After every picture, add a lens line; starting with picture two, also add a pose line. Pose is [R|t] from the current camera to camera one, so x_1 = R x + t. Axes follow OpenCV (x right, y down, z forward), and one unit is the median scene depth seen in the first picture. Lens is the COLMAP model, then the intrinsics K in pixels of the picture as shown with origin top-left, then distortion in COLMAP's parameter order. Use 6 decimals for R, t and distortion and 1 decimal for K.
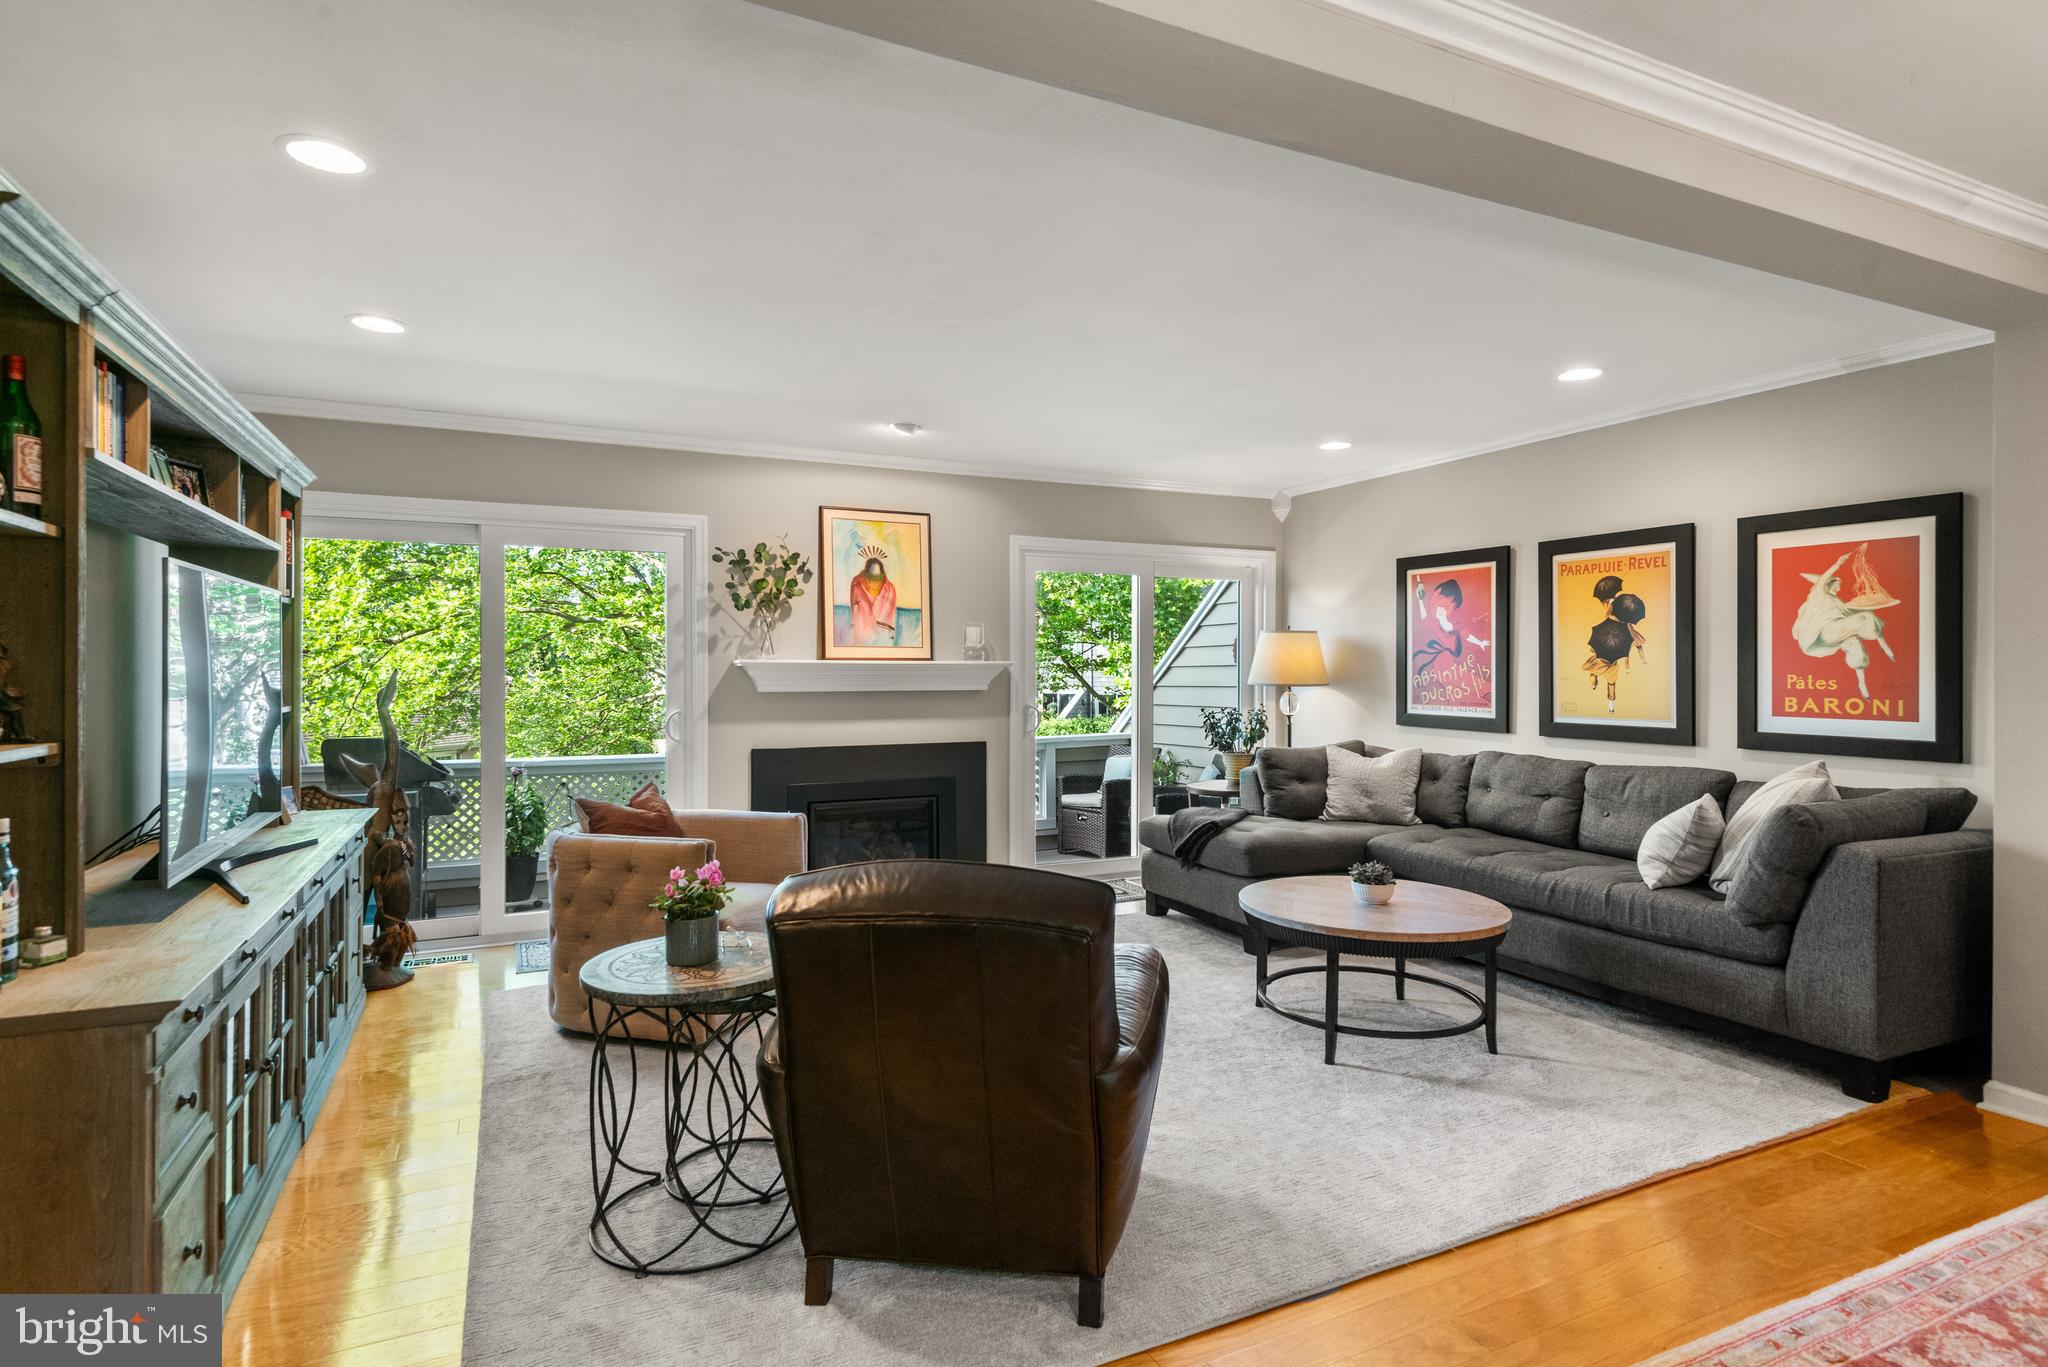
lens RADIAL K [[1068.2, 0, 1028.3], [0, 1068.2, 668.0], [0, 0, 1]] dist [0.037982, -0.012602]
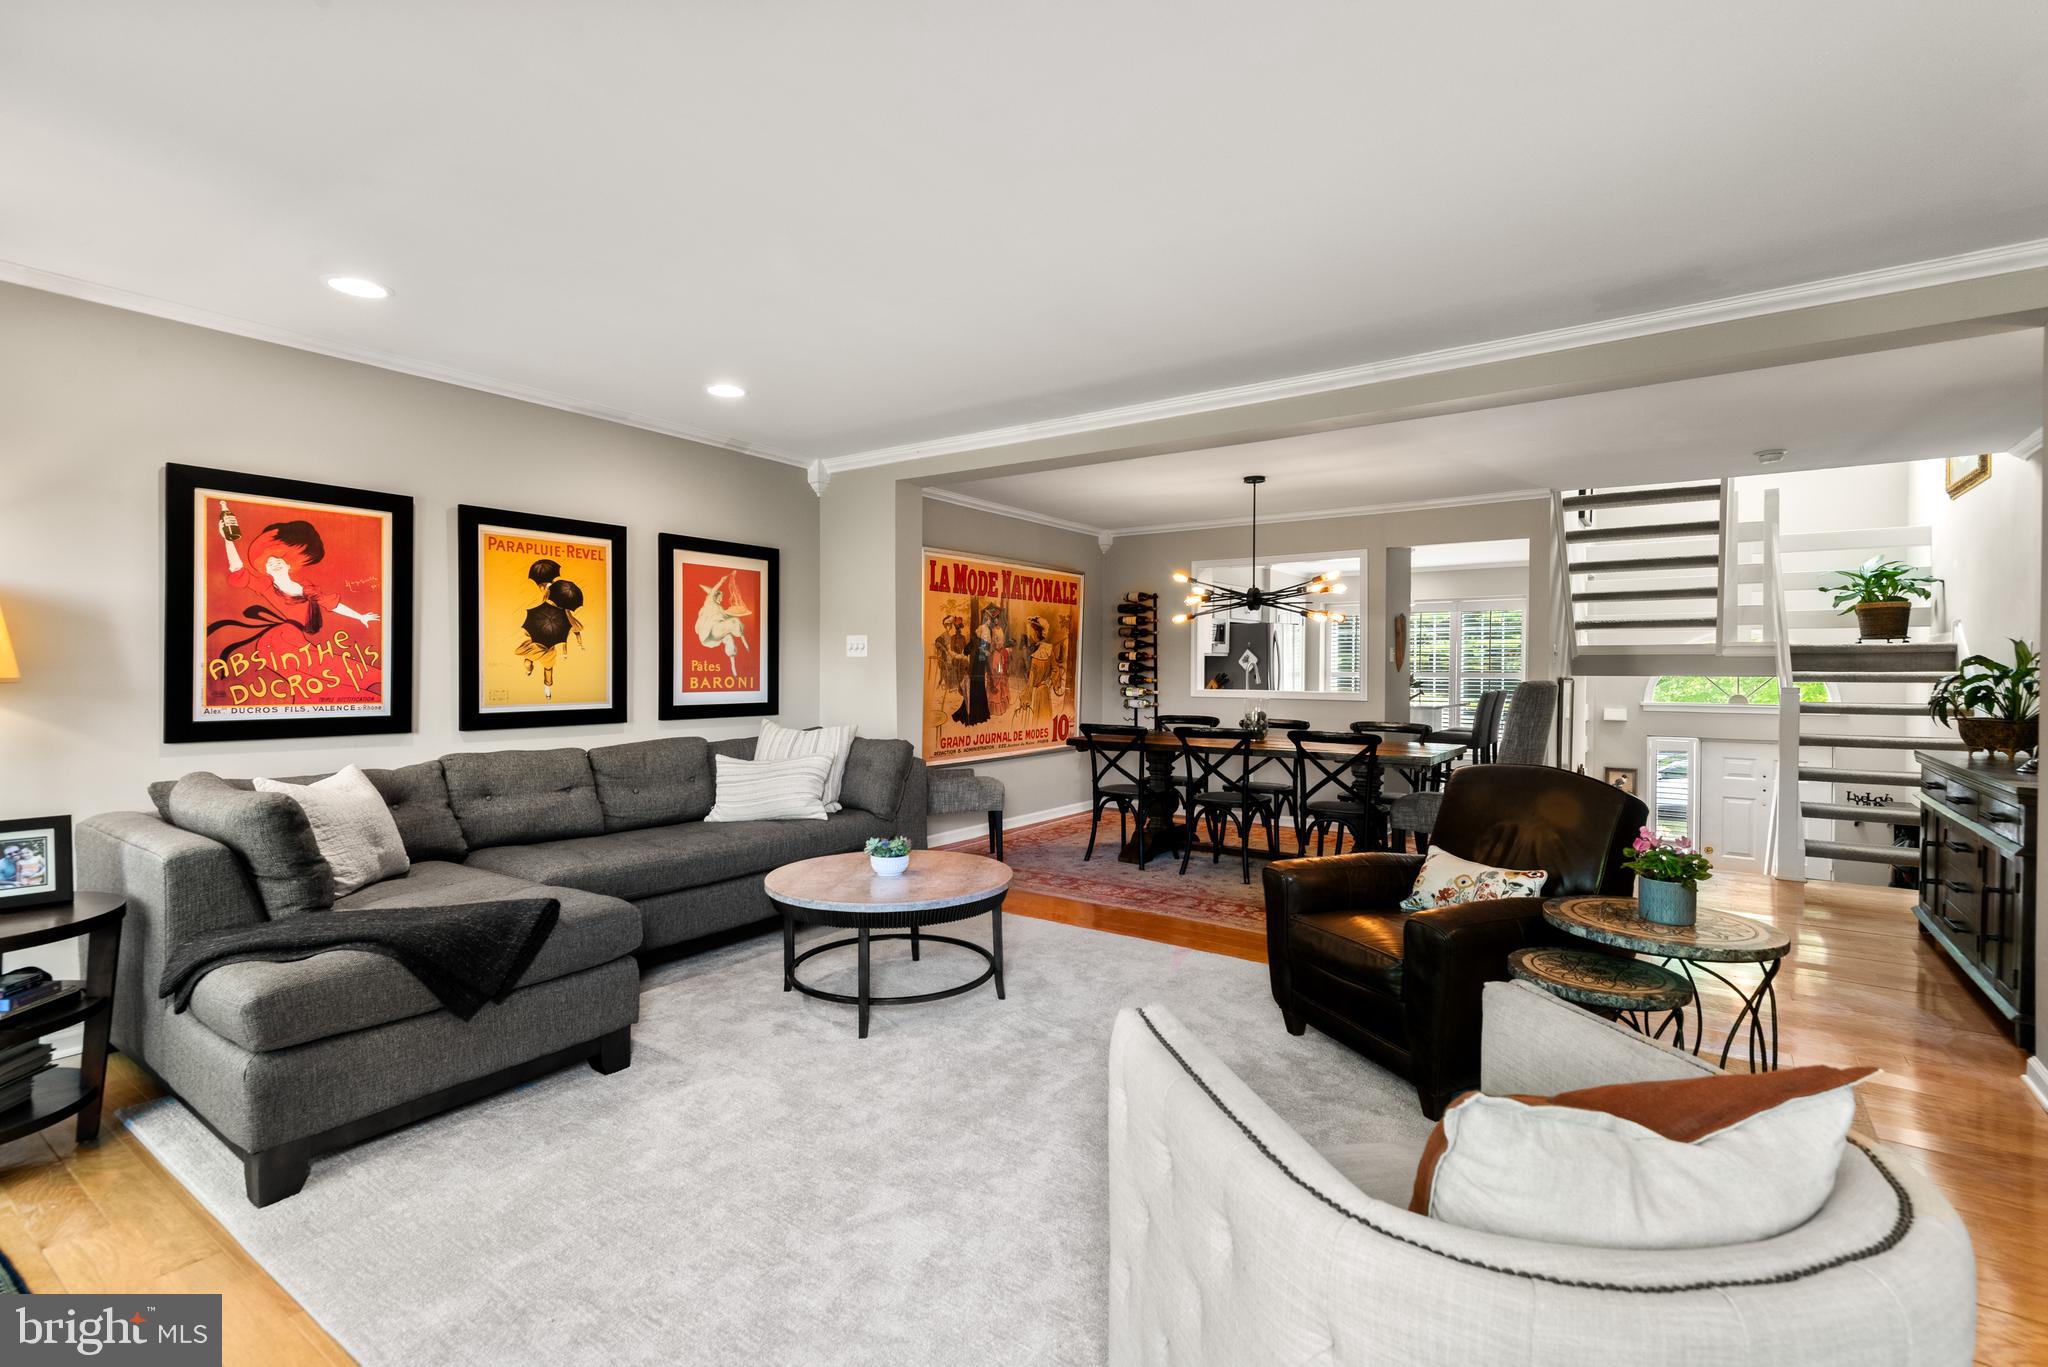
lens RADIAL K [[931.2, 0, 1017.8], [0, 931.2, 673.6], [0, 0, 1]] dist [0.026281, -0.010938]
pose [[-0.481899, -0.008526, 0.876185, -0.396683], [-0.005306, 0.999963, 0.006812, 0.010079], [-0.876211, -0.001366, -0.481926, 0.977928]]
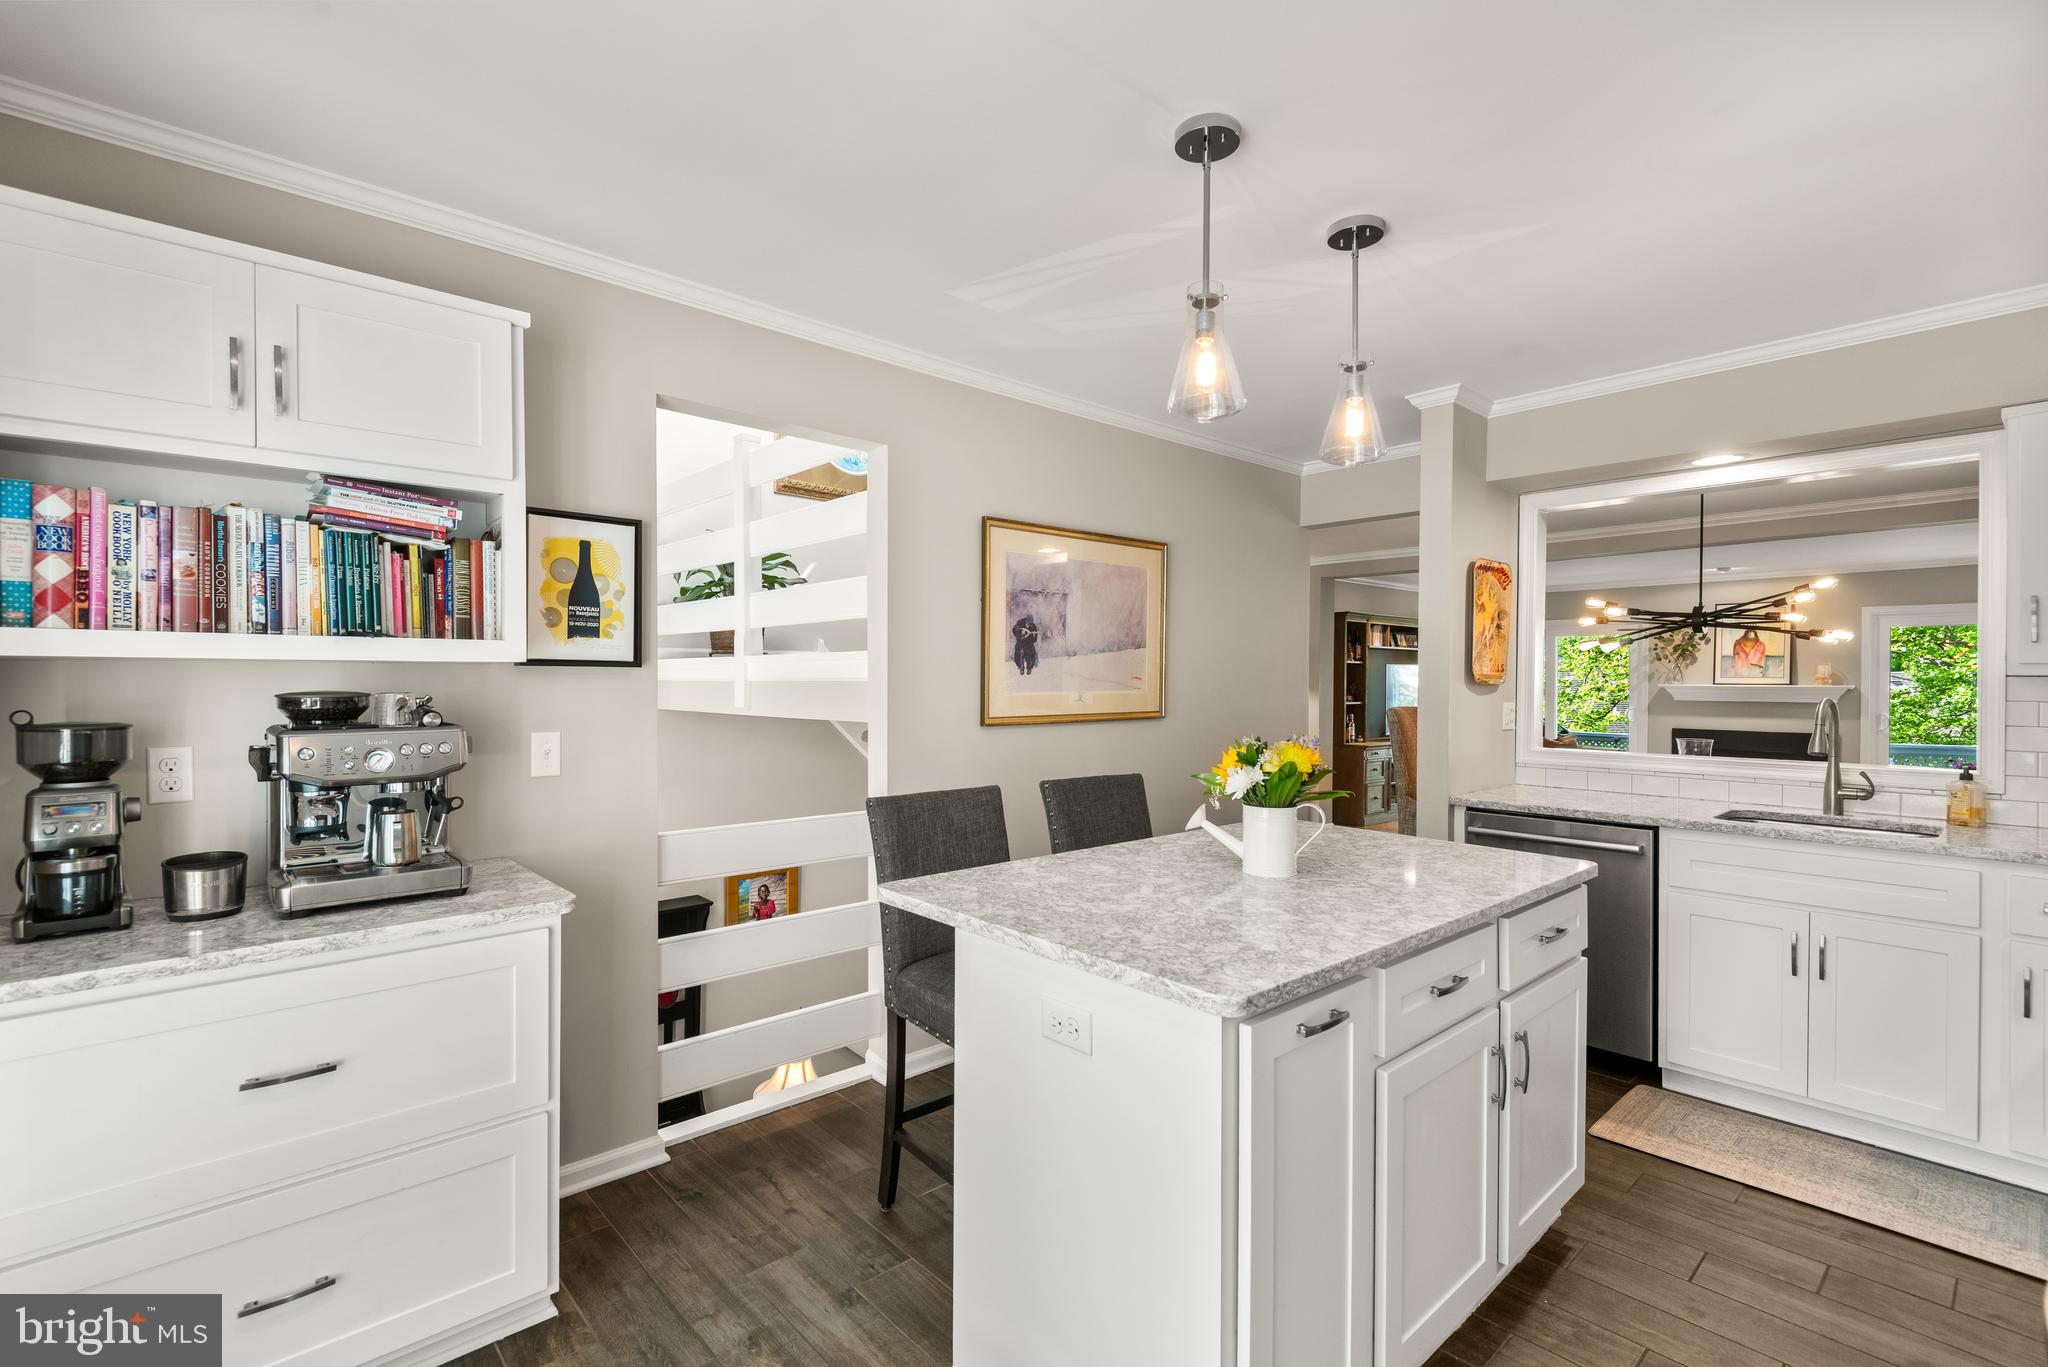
lens RADIAL K [[931.2, 0, 1028.8], [0, 931.2, 693.5], [0, 0, 1]] dist [0.026281, -0.010938]
pose [[0.295335, 0.012977, -0.955306, 1.147237], [-0.002923, 0.999915, 0.012680, -0.010052], [0.955389, -0.000952, 0.295347, -0.731352]]
